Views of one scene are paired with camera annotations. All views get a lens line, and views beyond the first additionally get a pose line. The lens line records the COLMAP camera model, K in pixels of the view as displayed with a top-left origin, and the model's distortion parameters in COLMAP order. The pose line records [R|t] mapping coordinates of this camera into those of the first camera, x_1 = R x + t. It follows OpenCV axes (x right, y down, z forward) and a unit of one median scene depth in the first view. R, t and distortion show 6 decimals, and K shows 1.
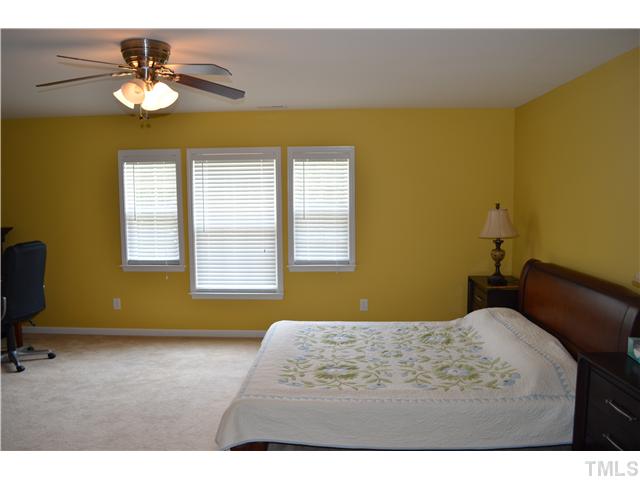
lens RADIAL K [[503.7, 0, 321.5], [0, 503.7, 236.8], [0, 0, 1]] dist [-0.072622, -0.005859]
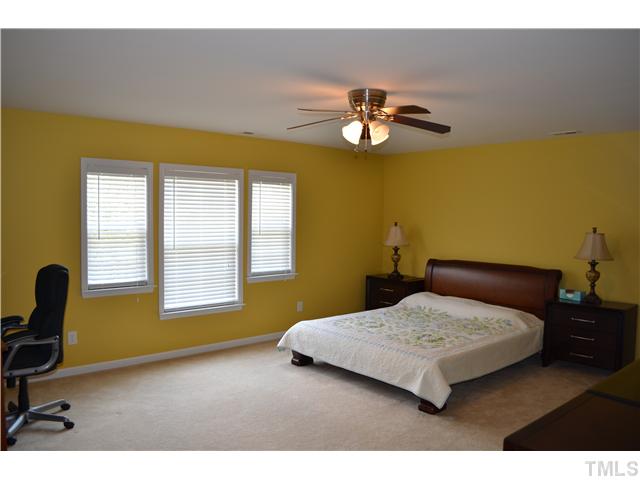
lens RADIAL K [[503.7, 0, 324.4], [0, 503.7, 244.3], [0, 0, 1]] dist [-0.072622, -0.005859]
pose [[0.714120, -0.024197, 0.699605, -0.710100], [0.038109, 0.999264, -0.004339, -0.004422], [-0.698985, 0.029760, 0.714517, 0.101133]]
